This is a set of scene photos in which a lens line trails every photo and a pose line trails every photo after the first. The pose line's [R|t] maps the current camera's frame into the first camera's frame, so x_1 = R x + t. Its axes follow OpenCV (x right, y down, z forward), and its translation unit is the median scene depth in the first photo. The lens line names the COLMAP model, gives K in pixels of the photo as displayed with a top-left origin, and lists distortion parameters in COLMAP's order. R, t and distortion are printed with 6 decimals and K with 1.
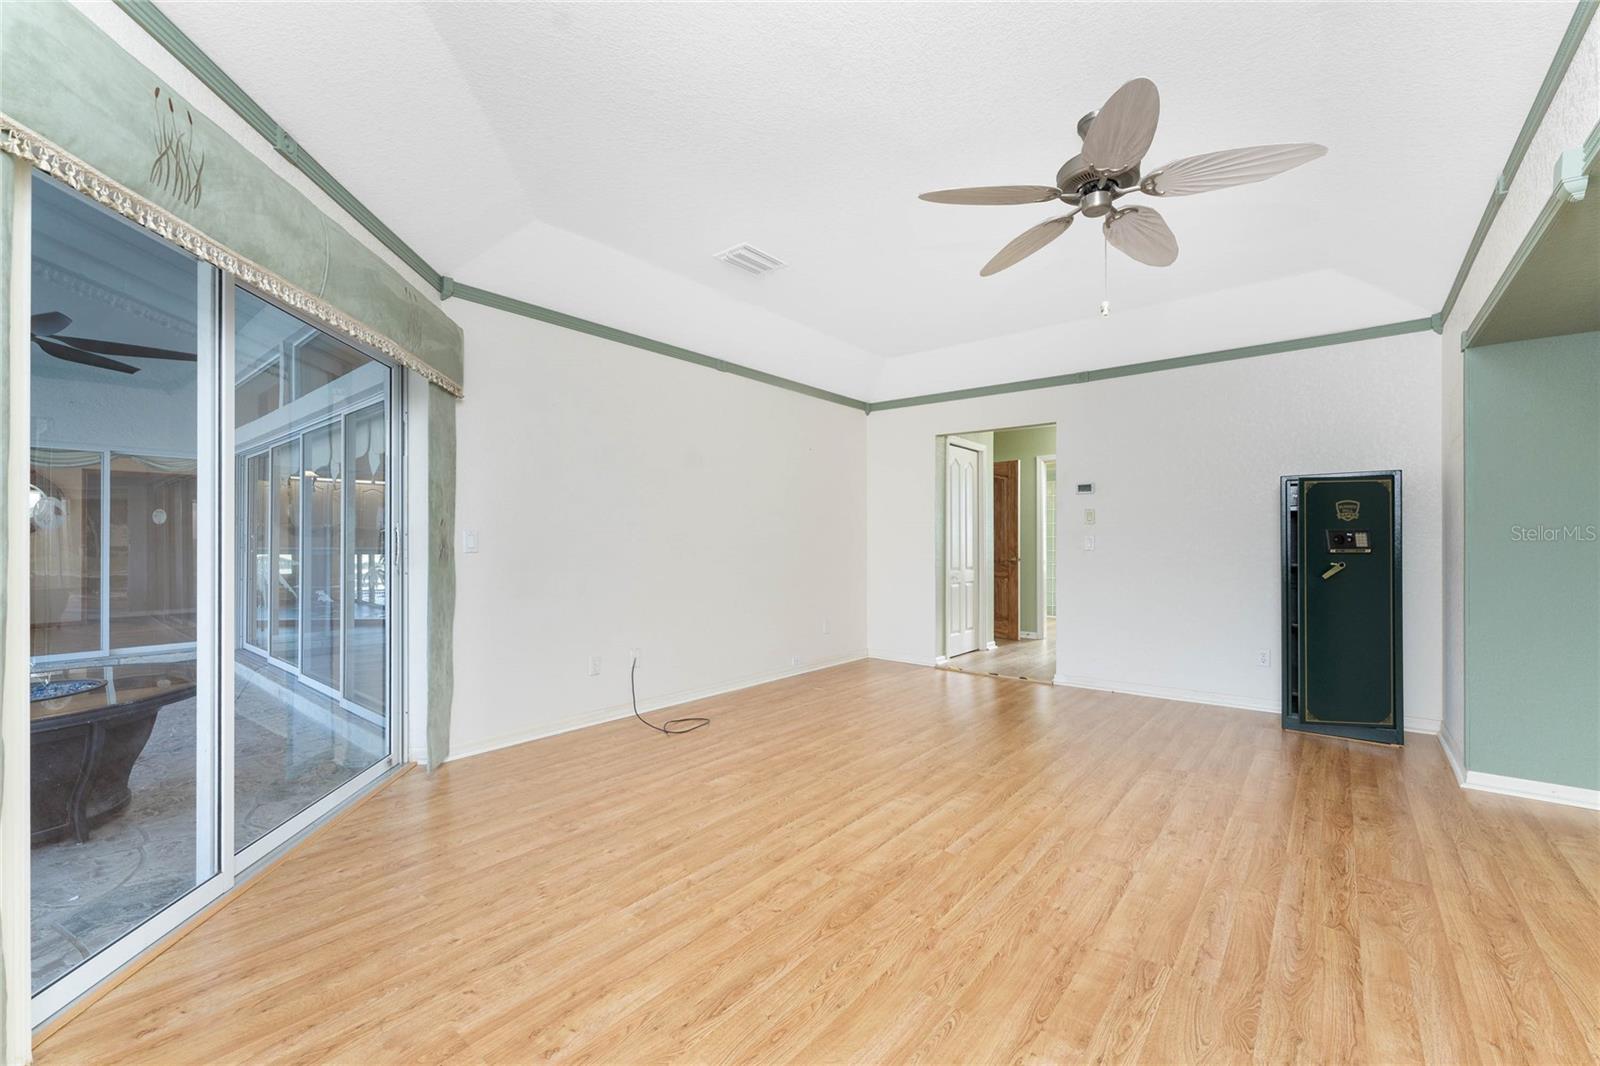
lens RADIAL K [[642.0, 0, 795.0], [0, 642.0, 540.7], [0, 0, 1]] dist [-0.000191, 0.000001]
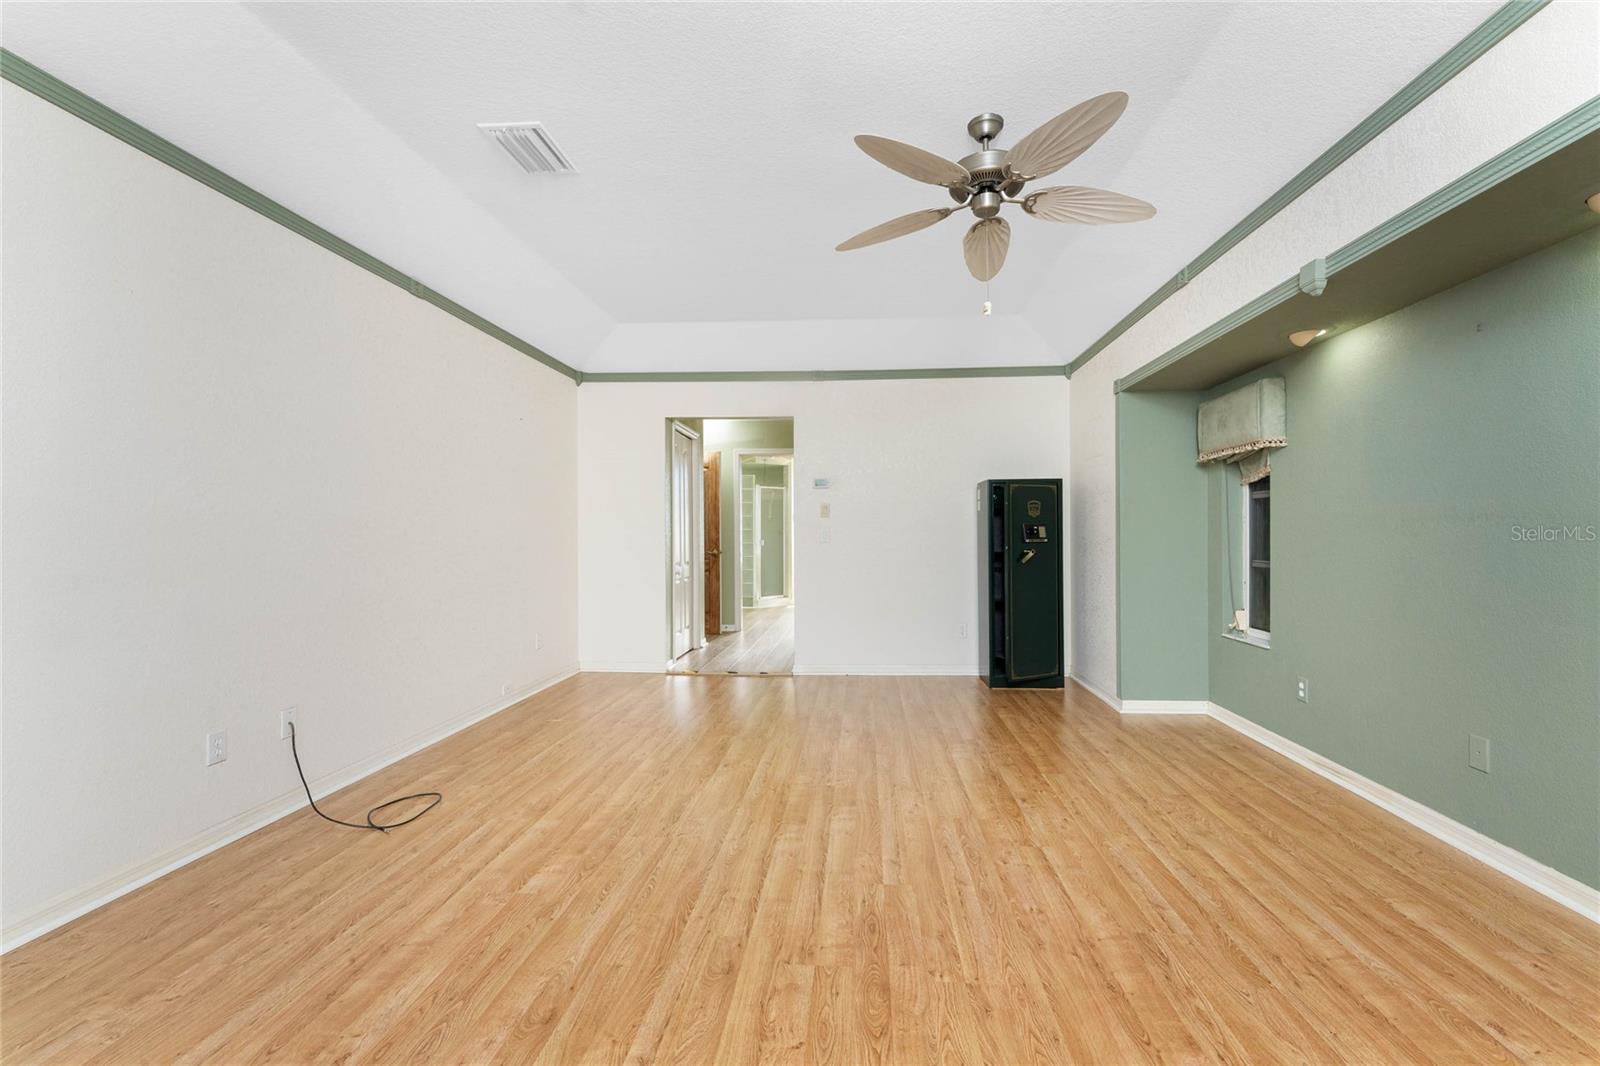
lens RADIAL K [[648.4, 0, 810.6], [0, 648.4, 536.4], [0, 0, 1]] dist [0.000007, -0.000005]
pose [[0.811138, -0.008386, 0.584794, -0.288687], [0.005020, 0.999960, 0.007376, -0.004854], [-0.584833, -0.003047, 0.811148, 0.257946]]
